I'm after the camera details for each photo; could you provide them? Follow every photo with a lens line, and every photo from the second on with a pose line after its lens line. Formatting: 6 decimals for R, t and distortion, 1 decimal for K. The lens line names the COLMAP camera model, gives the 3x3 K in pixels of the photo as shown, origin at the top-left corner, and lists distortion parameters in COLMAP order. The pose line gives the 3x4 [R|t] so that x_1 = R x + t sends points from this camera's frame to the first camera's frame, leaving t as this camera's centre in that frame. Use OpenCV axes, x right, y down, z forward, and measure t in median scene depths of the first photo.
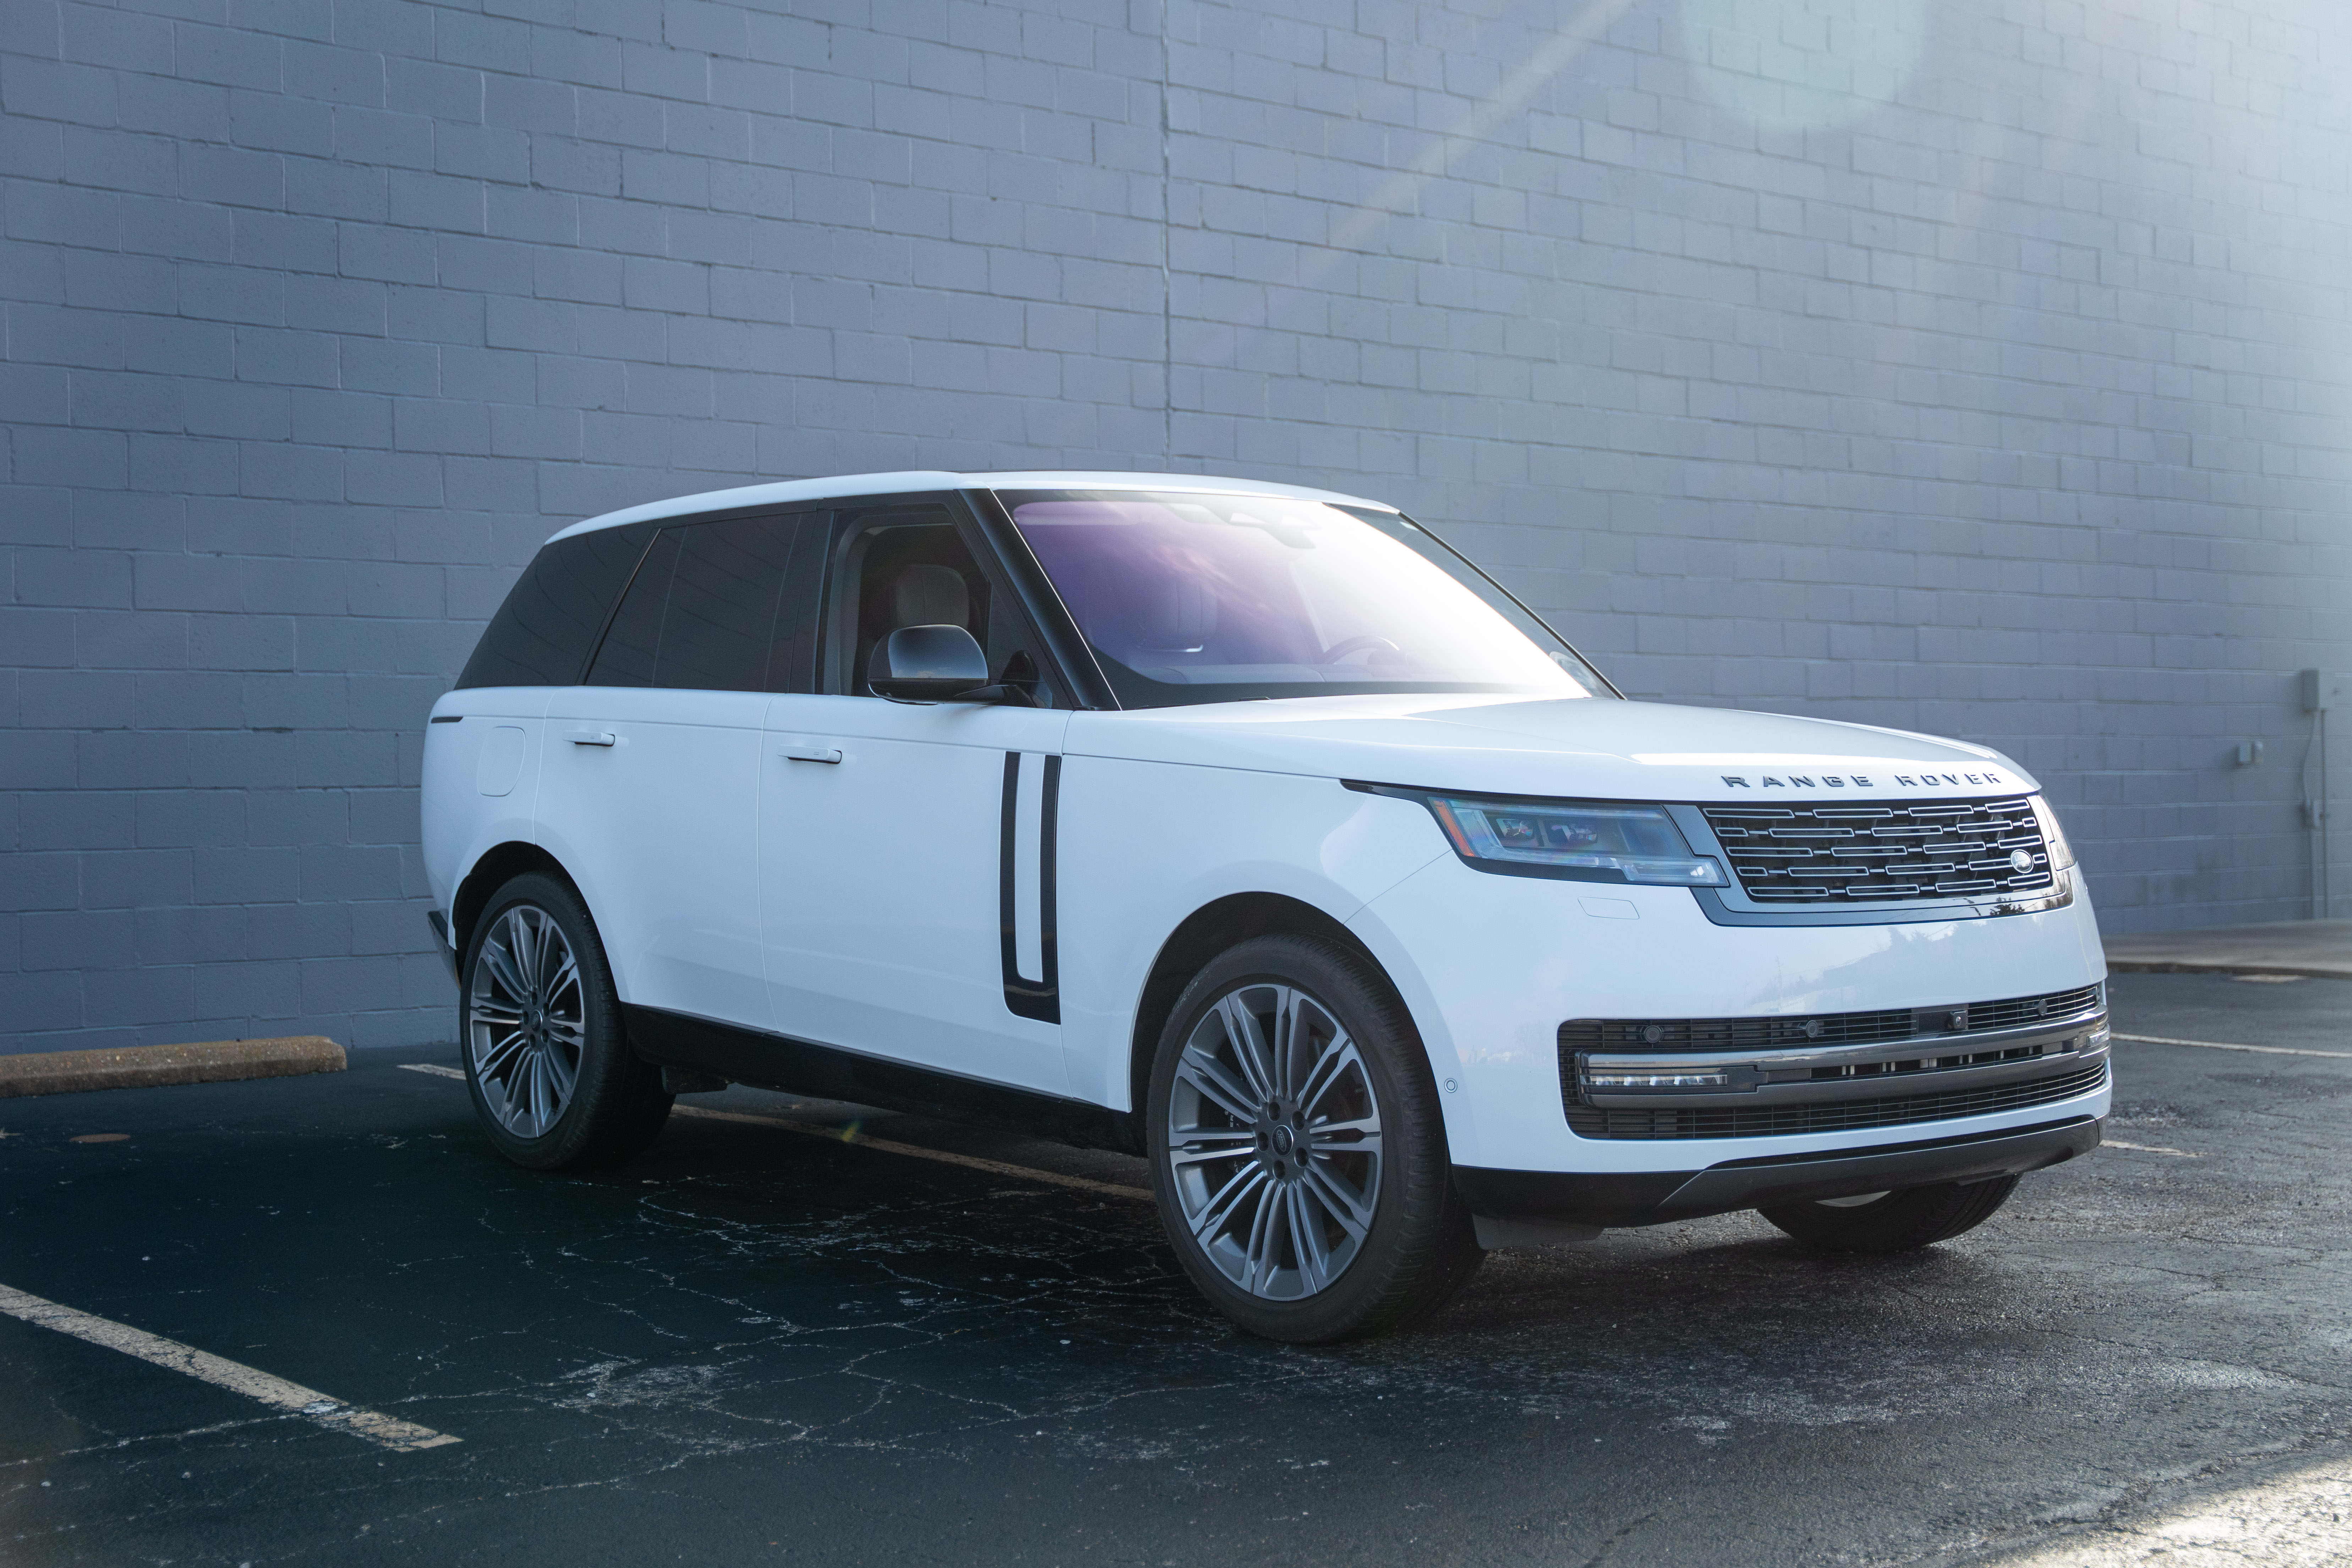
lens RADIAL K [[3101.3, 0, 1176.0], [0, 3101.3, 784.0], [0, 0, 1]] dist [0.120020, -0.004525]
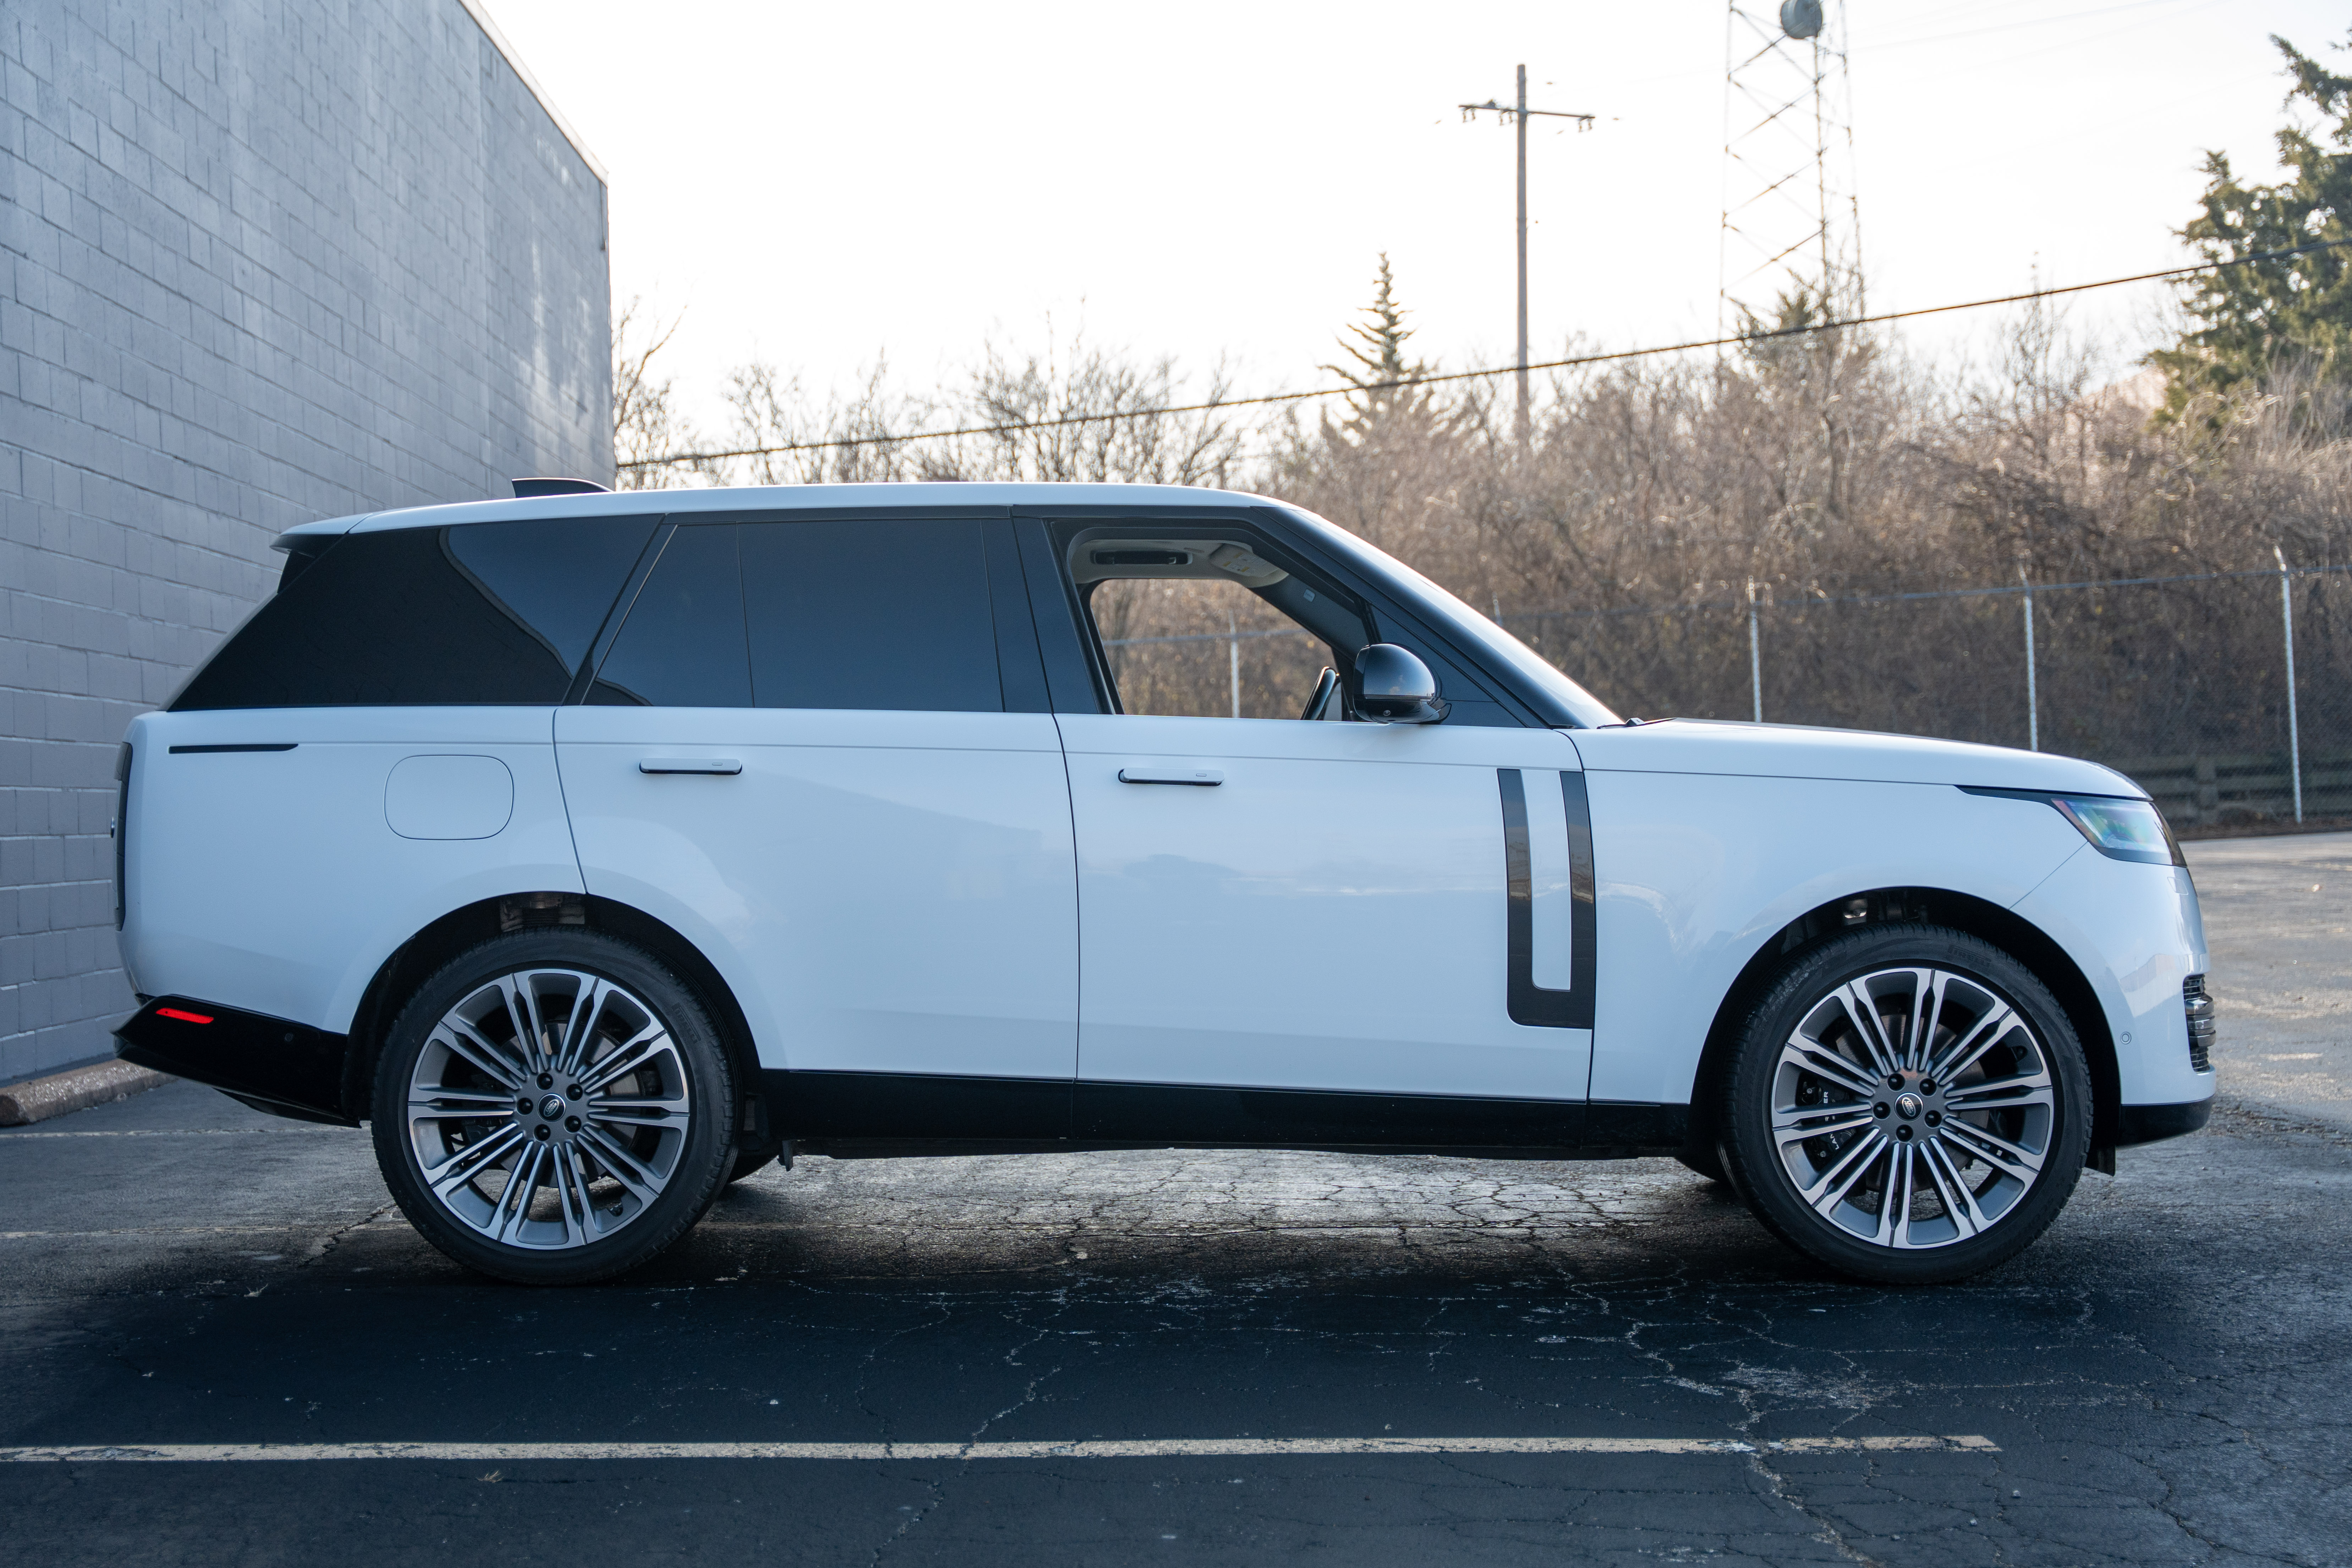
lens RADIAL K [[3101.3, 0, 1176.0], [0, 3101.3, 784.0], [0, 0, 1]] dist [0.120020, -0.004525]
pose [[0.662105, -0.004350, 0.749398, -0.969141], [0.023657, 0.999606, -0.015099, 0.008366], [-0.749037, 0.027726, 0.661947, 0.436351]]
